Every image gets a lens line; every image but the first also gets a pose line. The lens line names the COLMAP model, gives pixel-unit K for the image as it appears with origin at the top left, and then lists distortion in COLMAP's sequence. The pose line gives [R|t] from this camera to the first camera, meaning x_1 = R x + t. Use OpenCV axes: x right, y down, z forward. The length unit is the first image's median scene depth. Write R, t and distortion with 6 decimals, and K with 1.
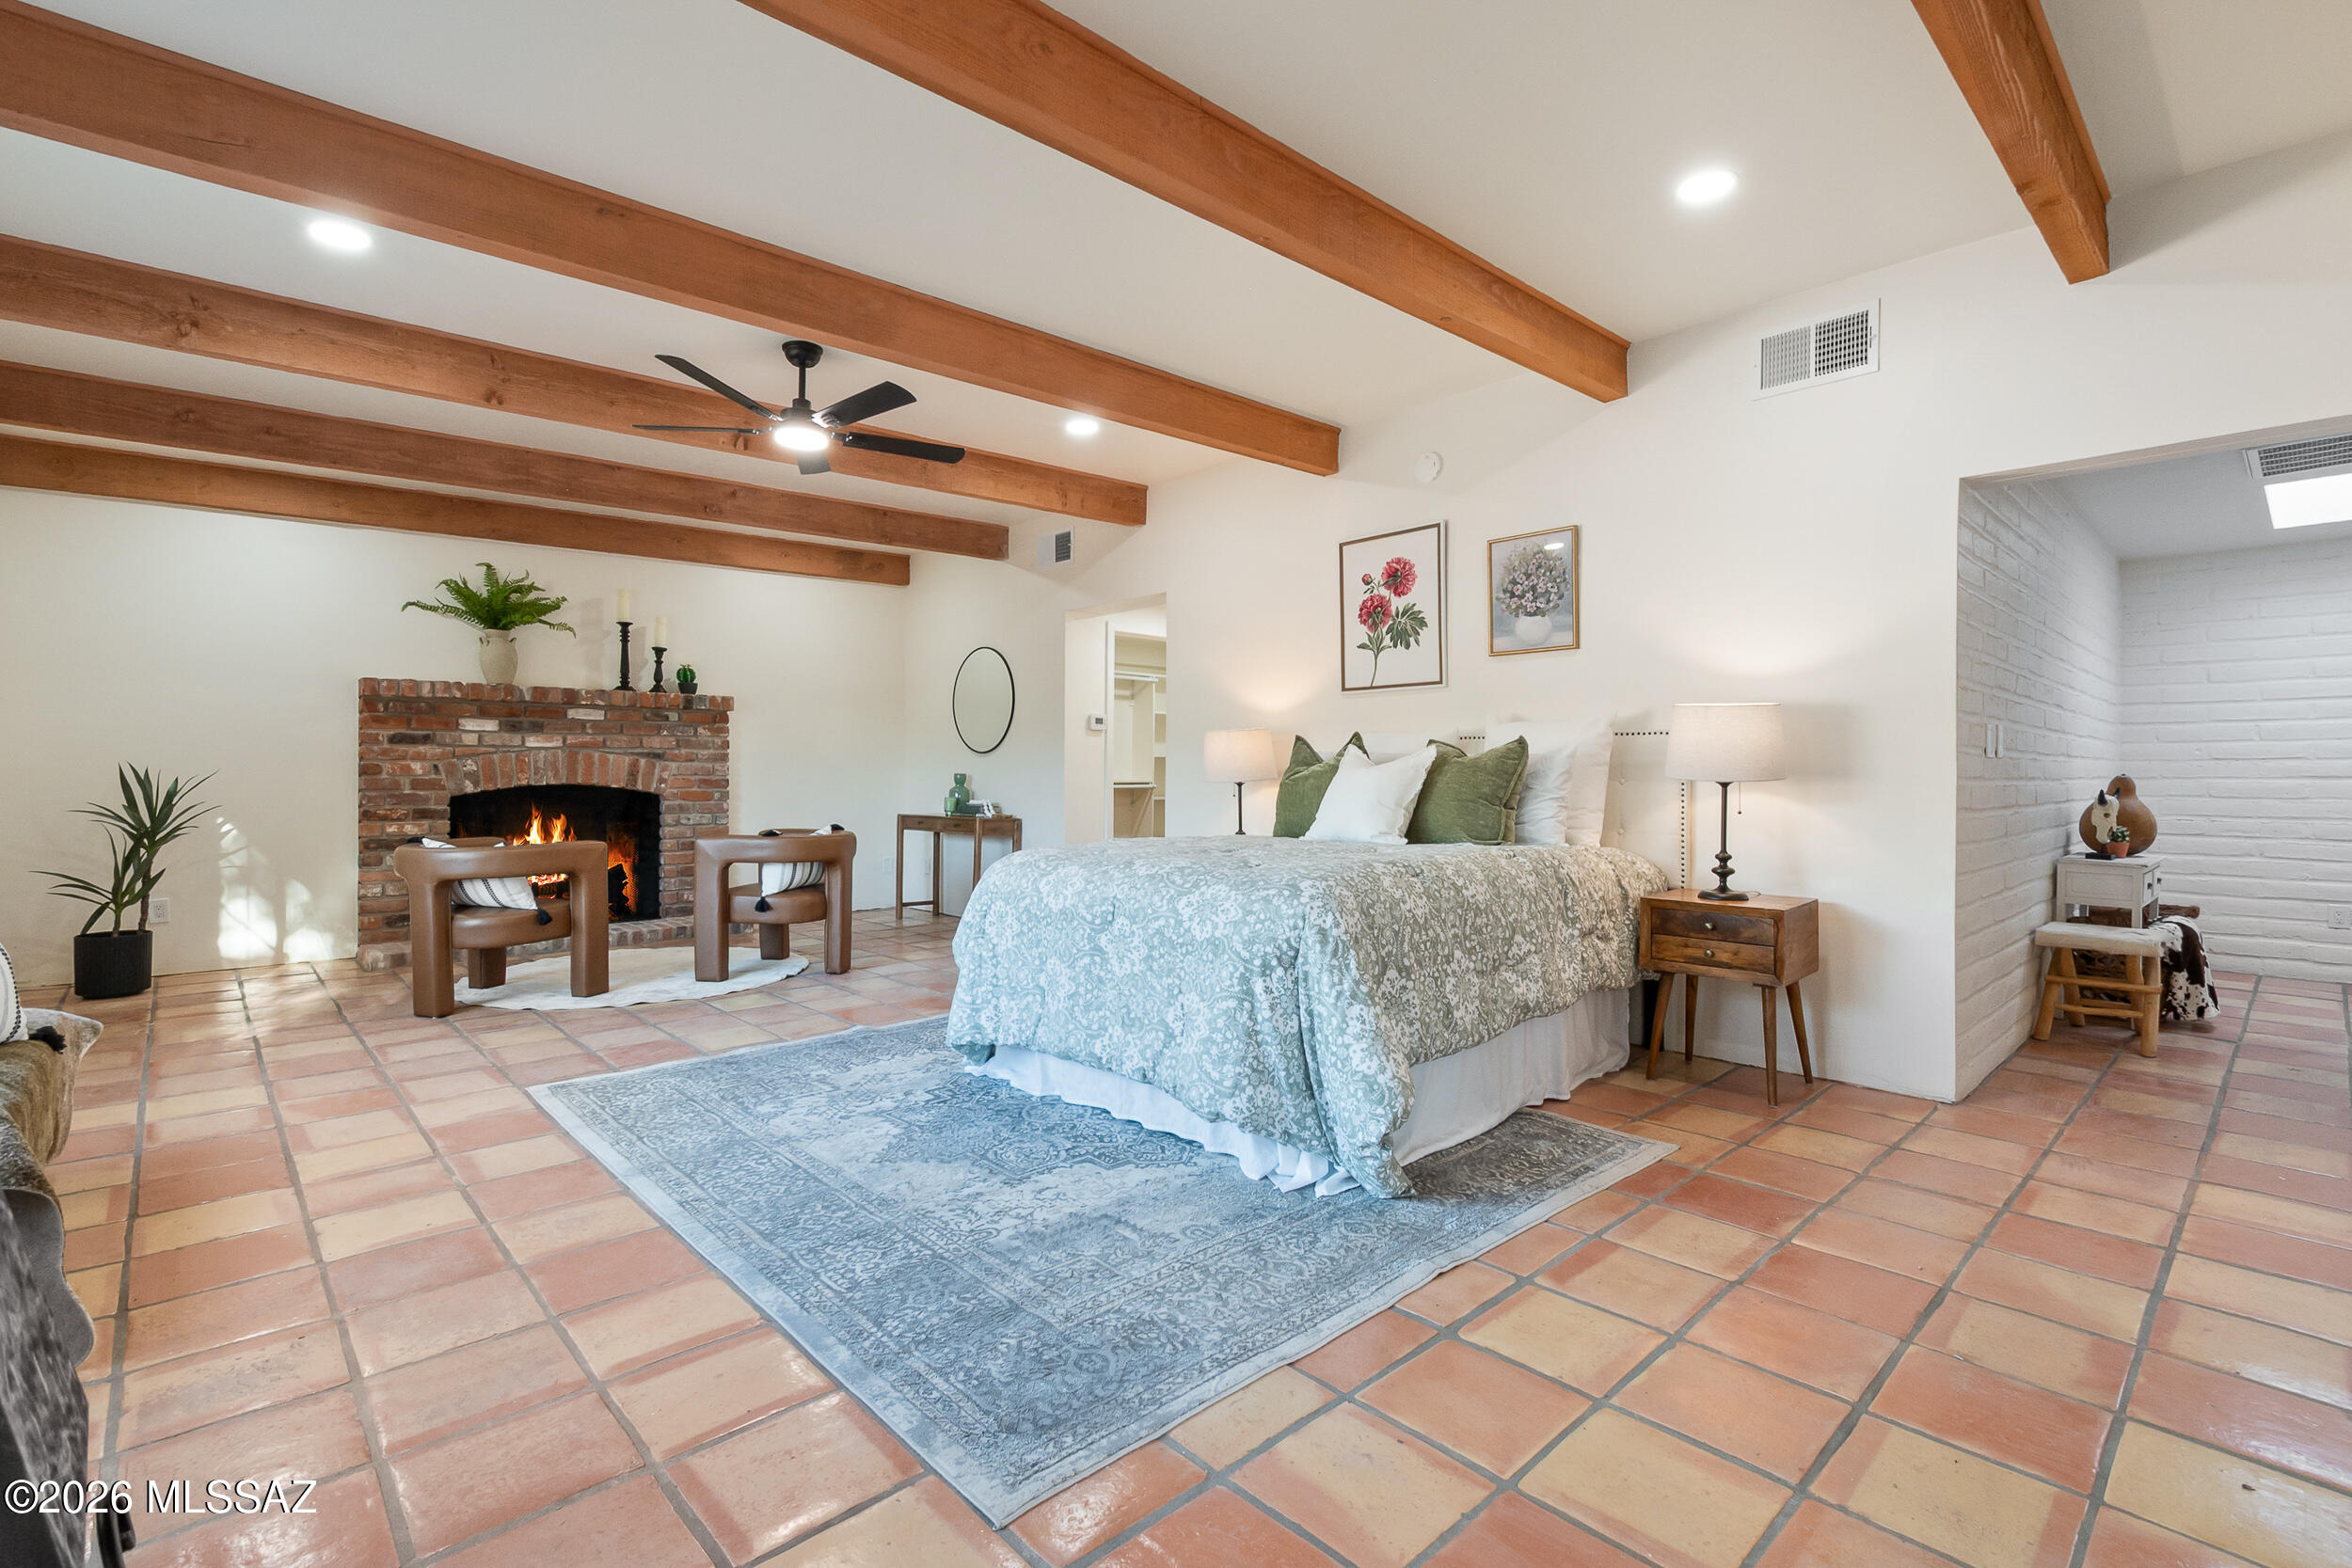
lens RADIAL K [[1062.5, 0, 1166.3], [0, 1062.5, 773.2], [0, 0, 1]] dist [0.000987, 0.001284]
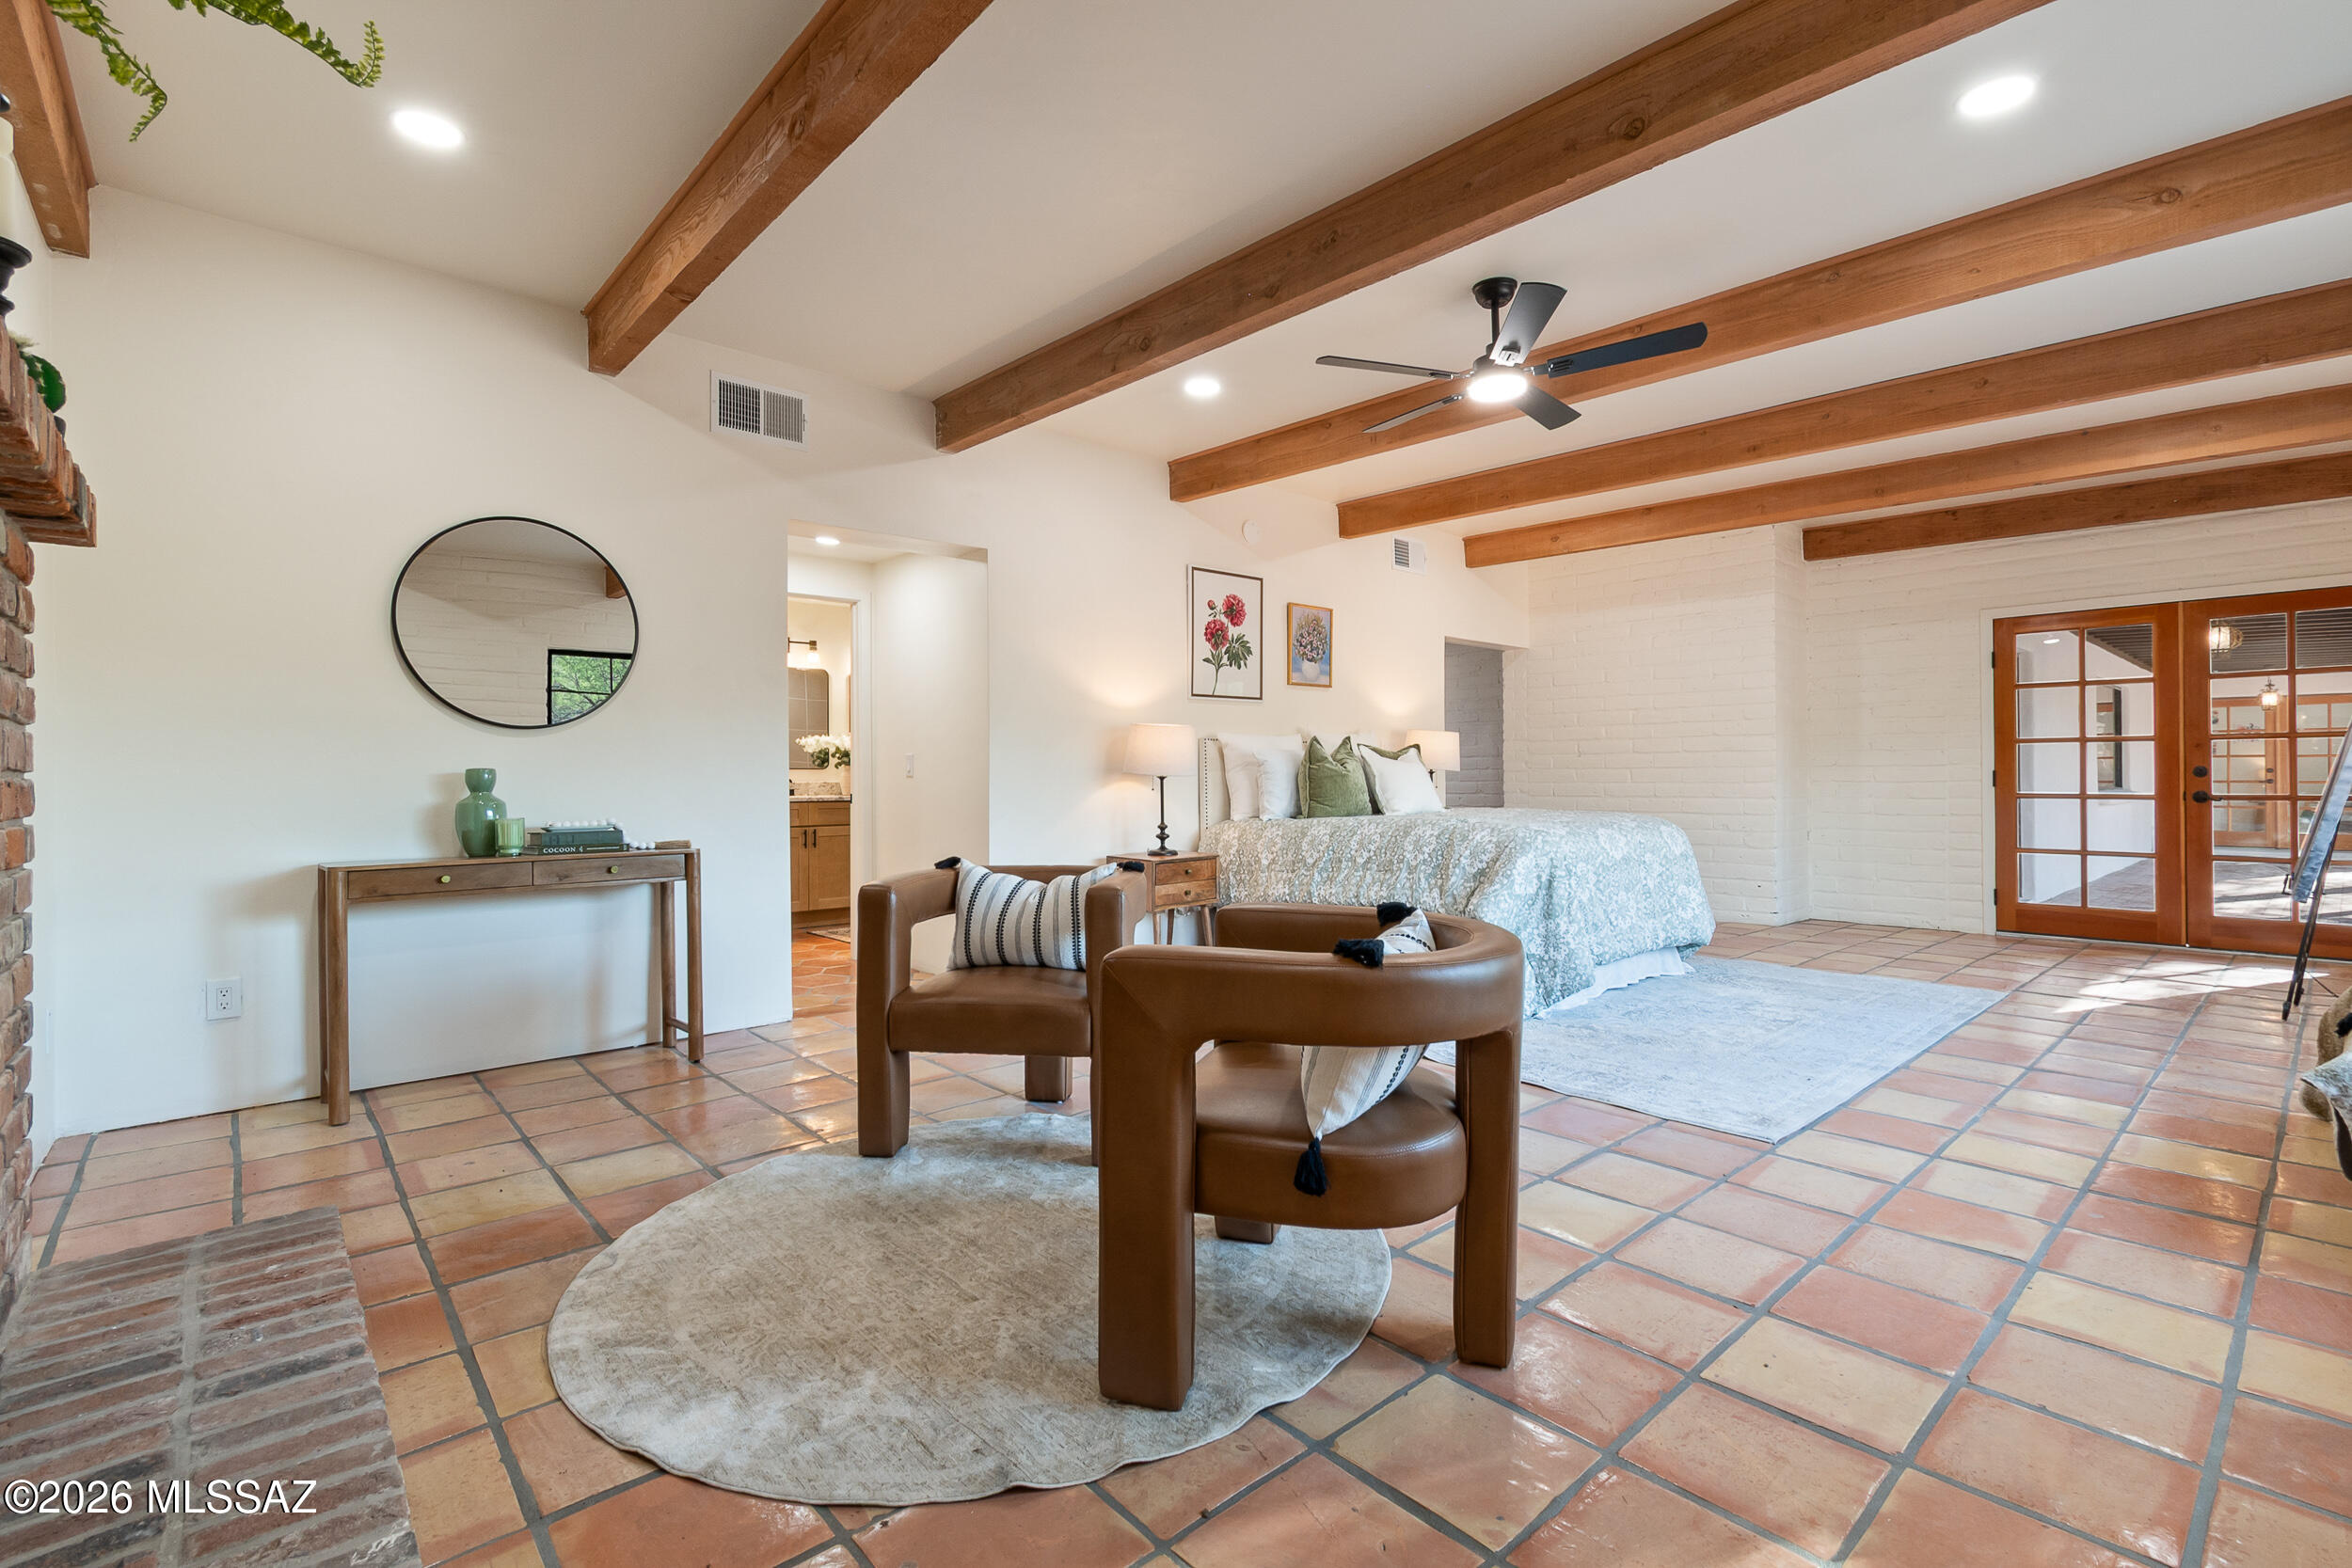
lens RADIAL K [[1062.5, 0, 1184.6], [0, 1062.5, 776.8], [0, 0, 1]] dist [0.000987, 0.001284]
pose [[0.018650, -0.003627, 0.999819, -1.018901], [0.004873, 0.999982, 0.003536, 0.005936], [-0.999814, 0.004806, 0.018668, 1.024092]]
